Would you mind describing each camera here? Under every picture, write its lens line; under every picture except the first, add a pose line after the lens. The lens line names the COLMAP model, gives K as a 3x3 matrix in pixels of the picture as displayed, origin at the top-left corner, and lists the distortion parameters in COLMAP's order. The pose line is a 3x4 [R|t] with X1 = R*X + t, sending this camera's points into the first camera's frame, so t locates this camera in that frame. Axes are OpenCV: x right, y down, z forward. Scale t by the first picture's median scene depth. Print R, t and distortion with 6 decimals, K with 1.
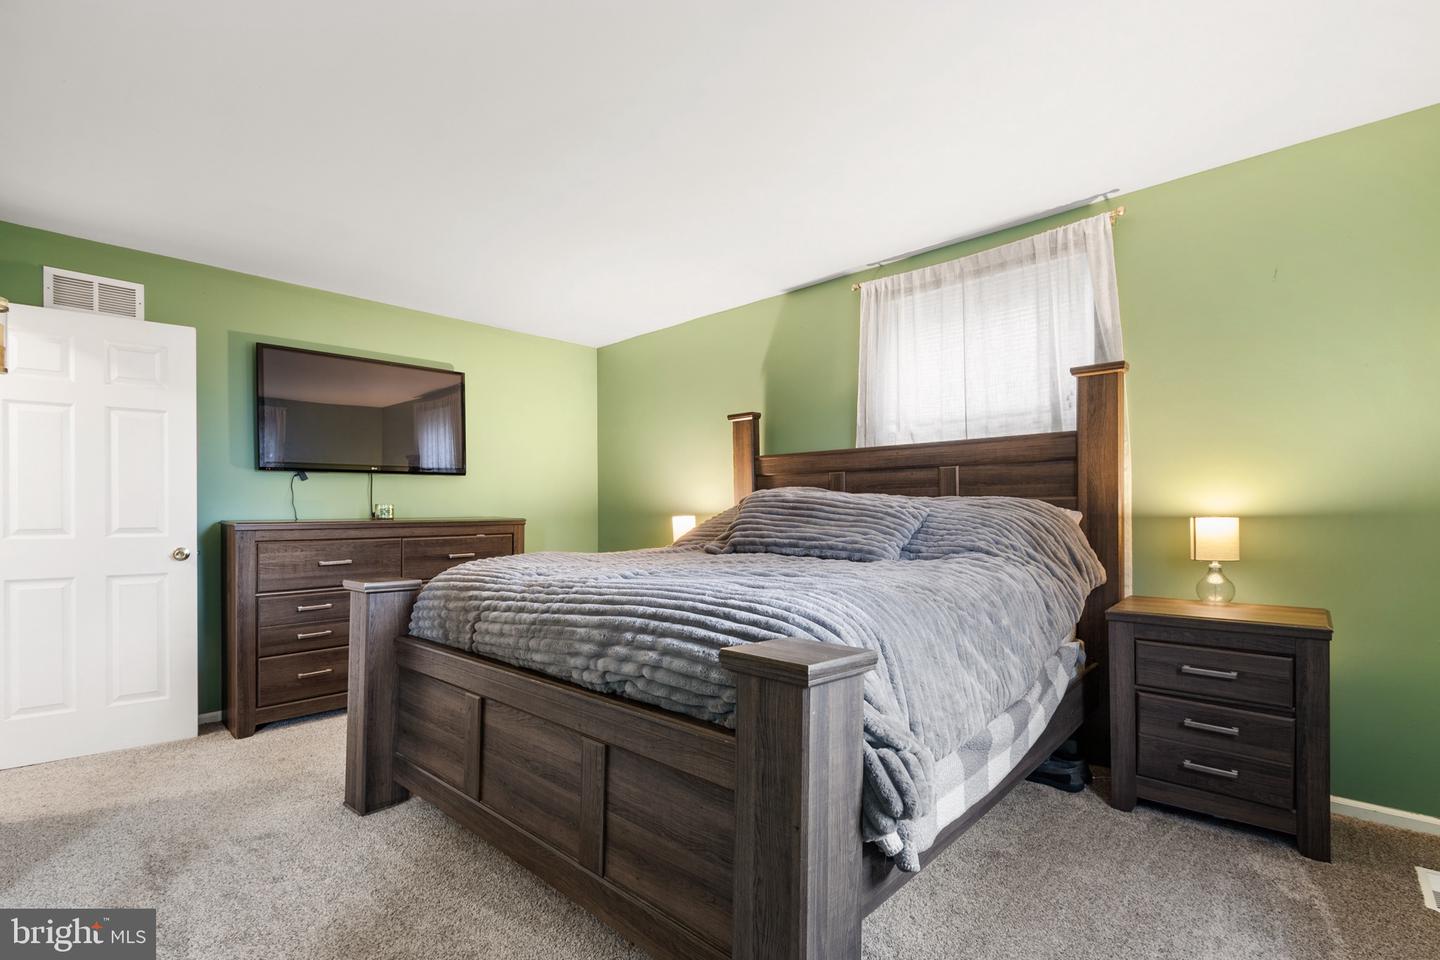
lens RADIAL K [[655.5, 0, 713.0], [0, 655.5, 506.9], [0, 0, 1]] dist [0.000186, -0.000021]
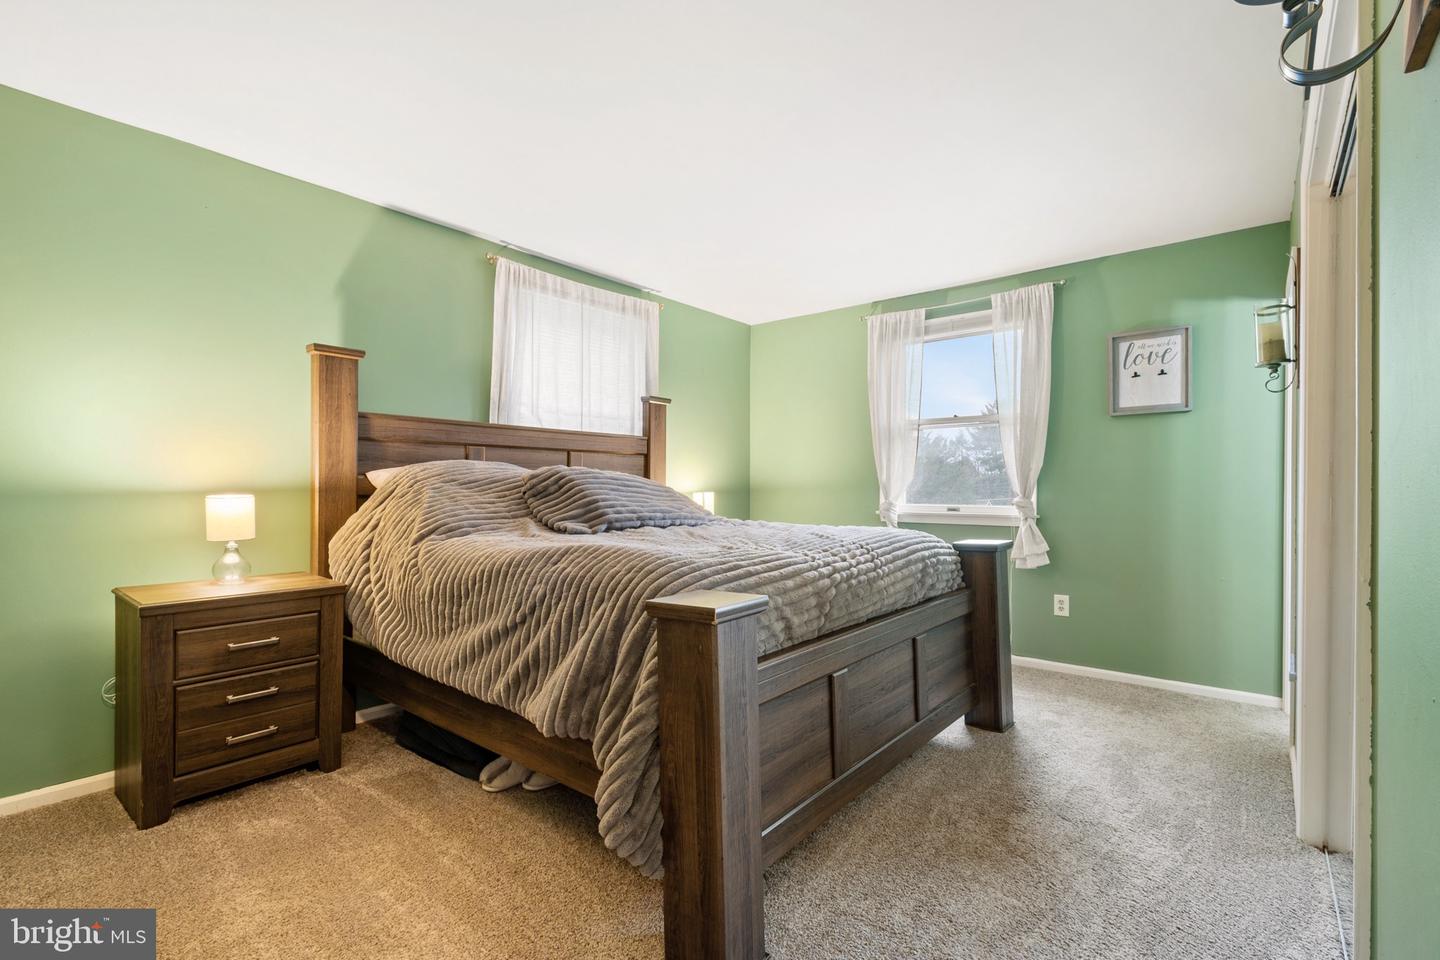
lens RADIAL K [[655.5, 0, 713.0], [0, 655.5, 506.9], [0, 0, 1]] dist [0.000186, -0.000021]
pose [[-0.058679, -0.016933, 0.998133, -0.774802], [-0.005676, 0.999846, 0.016629, 0.016252], [-0.998261, -0.004689, -0.058766, 0.730498]]
